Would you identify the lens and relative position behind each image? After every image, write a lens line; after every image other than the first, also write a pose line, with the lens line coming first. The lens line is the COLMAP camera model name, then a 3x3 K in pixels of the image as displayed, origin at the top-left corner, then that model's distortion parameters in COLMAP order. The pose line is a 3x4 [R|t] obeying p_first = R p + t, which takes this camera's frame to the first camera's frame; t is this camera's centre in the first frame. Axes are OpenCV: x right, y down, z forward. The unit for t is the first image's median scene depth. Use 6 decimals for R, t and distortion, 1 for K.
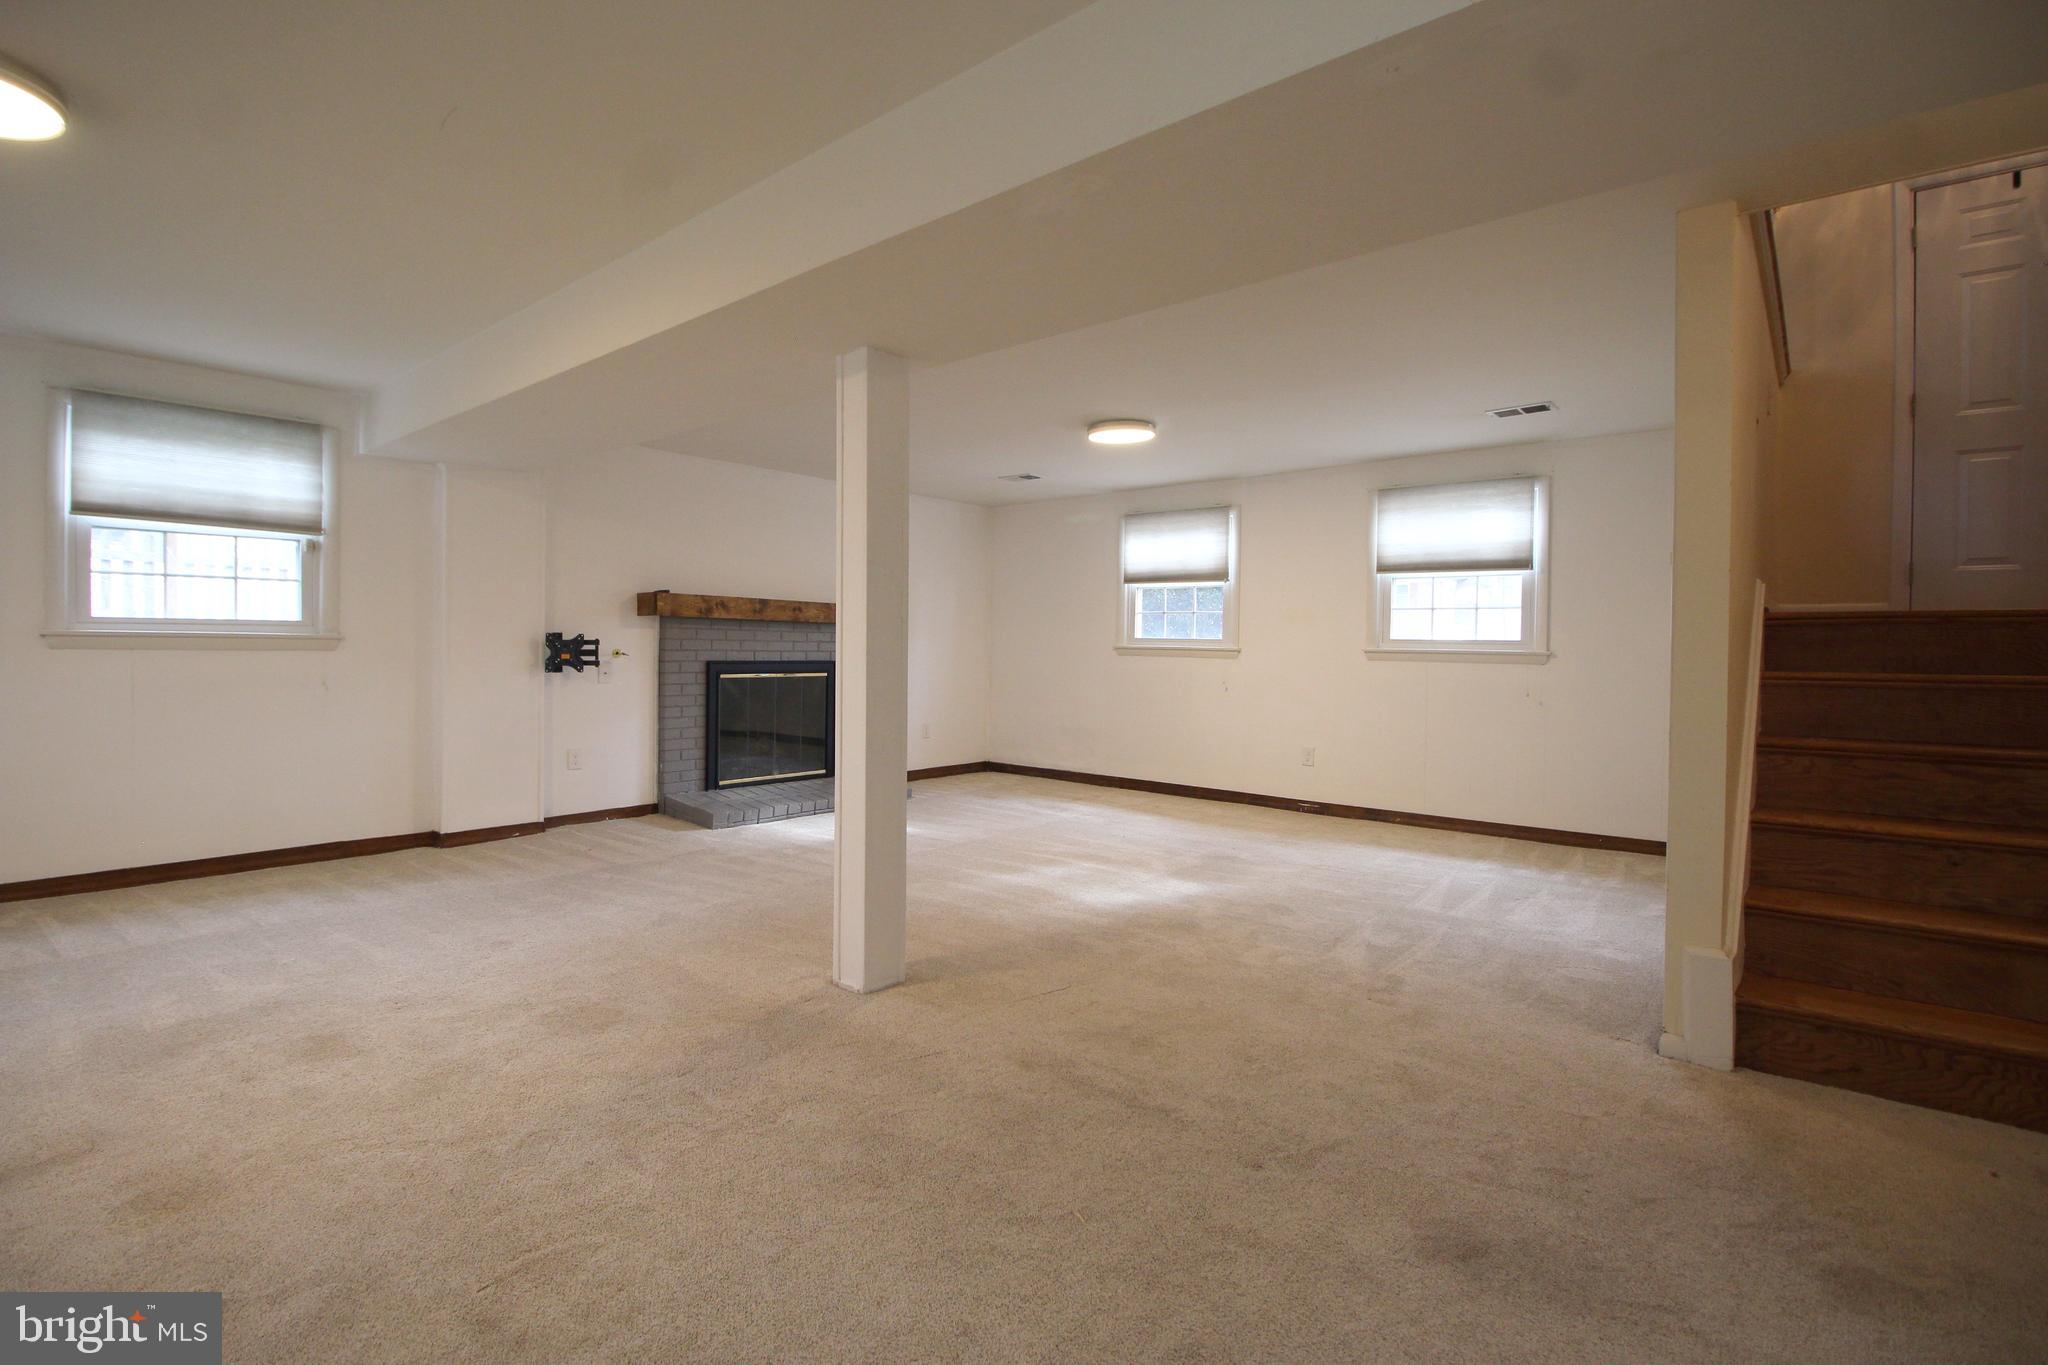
lens RADIAL K [[950.4, 0, 1014.4], [0, 950.4, 657.5], [0, 0, 1]] dist [0.000486, -0.012736]
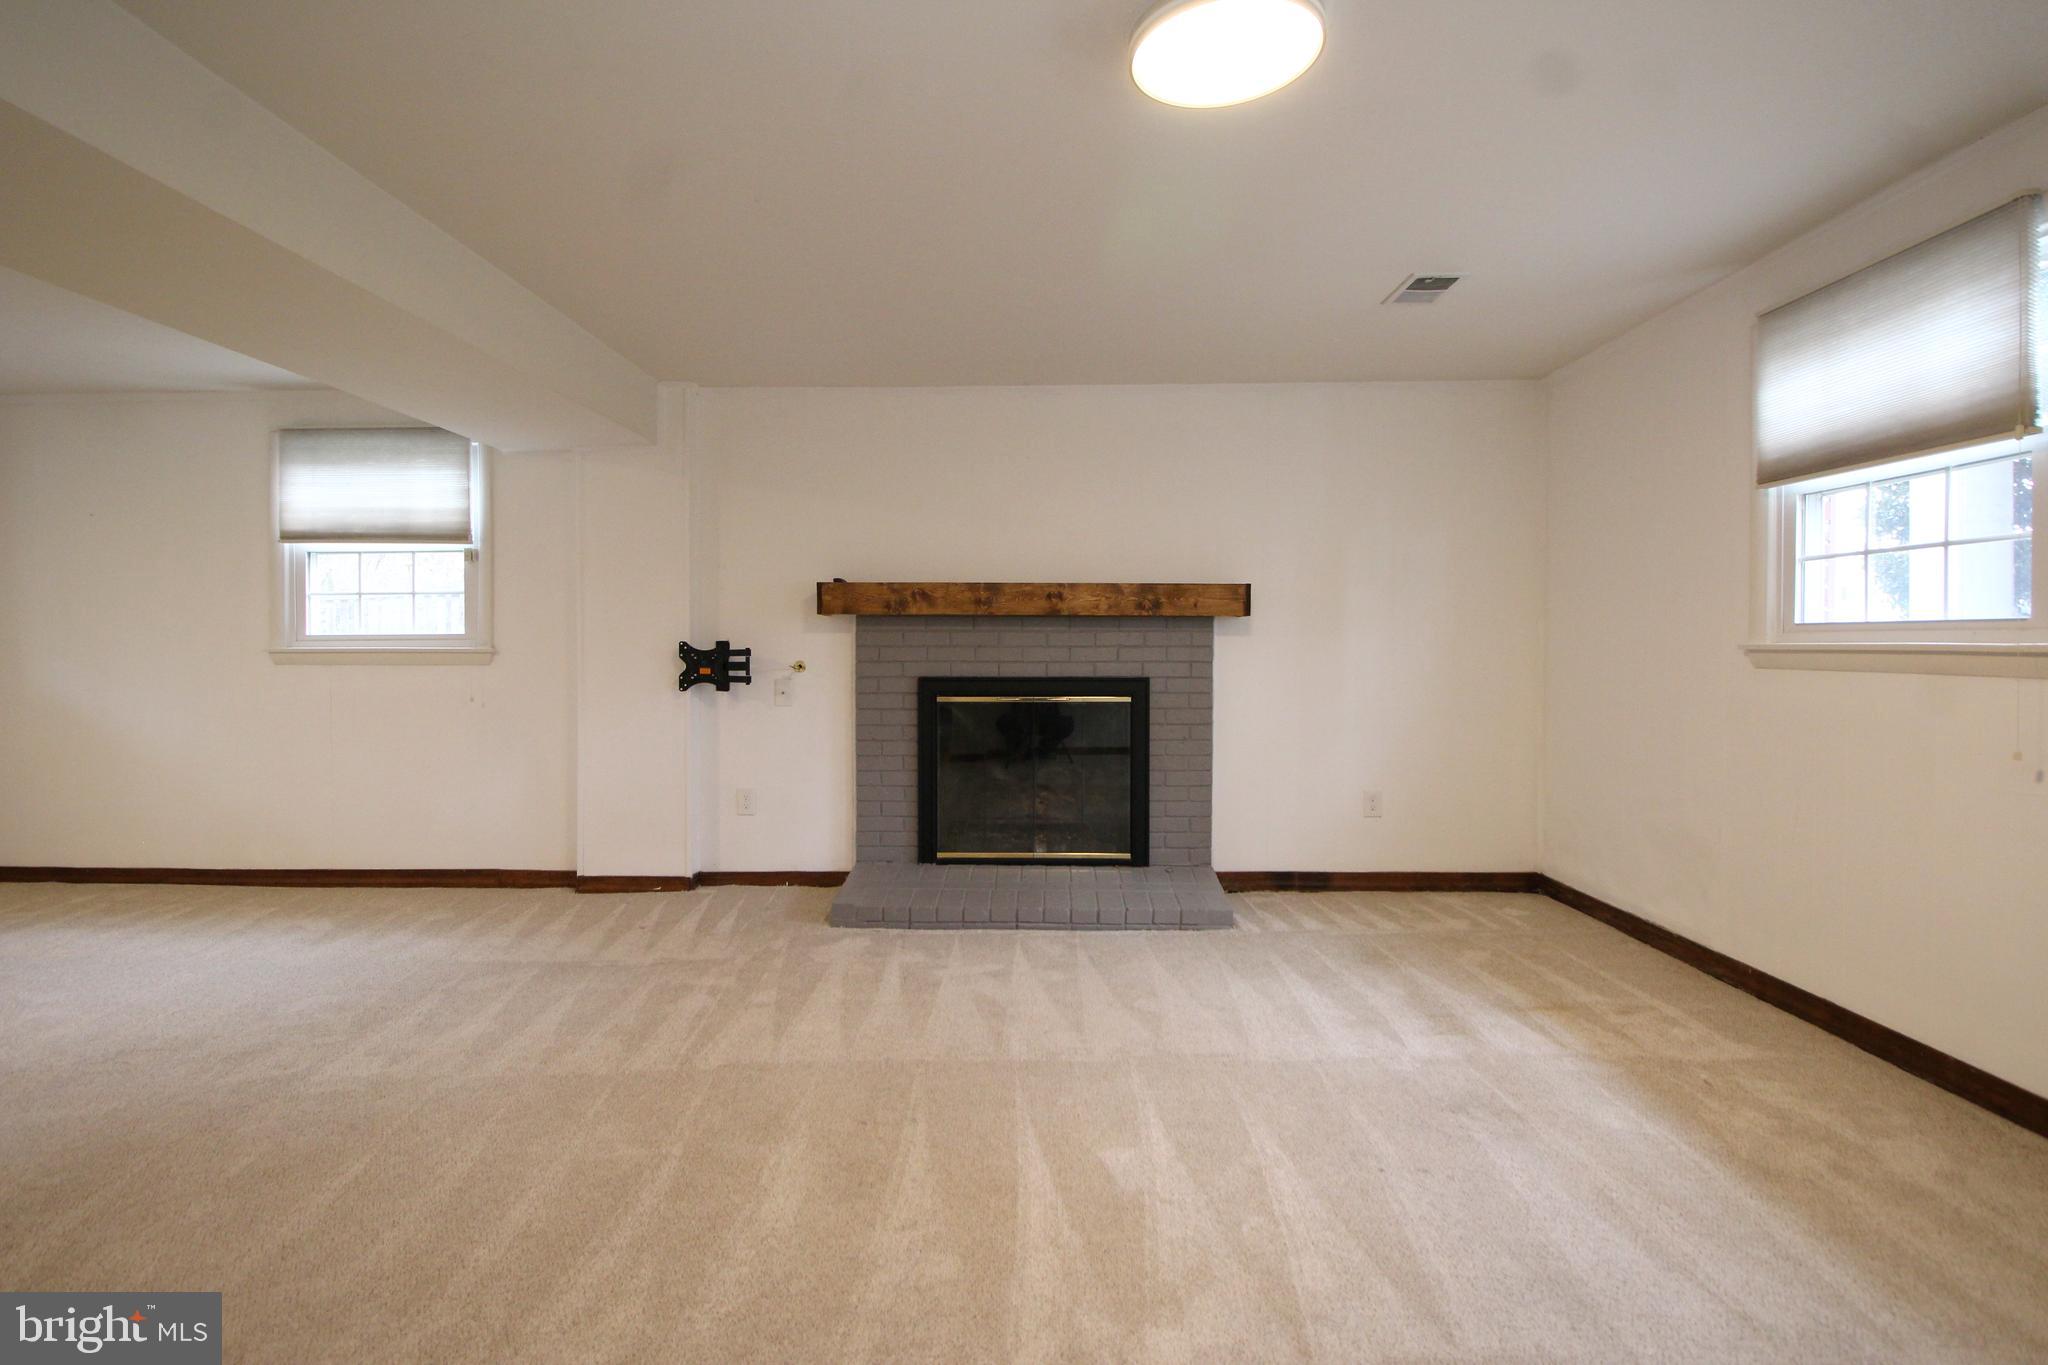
lens RADIAL K [[1035.5, 0, 1018.2], [0, 1035.5, 659.9], [0, 0, 1]] dist [-0.000121, -0.000594]
pose [[0.631608, -0.006725, -0.775259, 0.320085], [0.001178, 0.999970, -0.007714, -0.003028], [0.775287, 0.003959, 0.631596, 0.594536]]
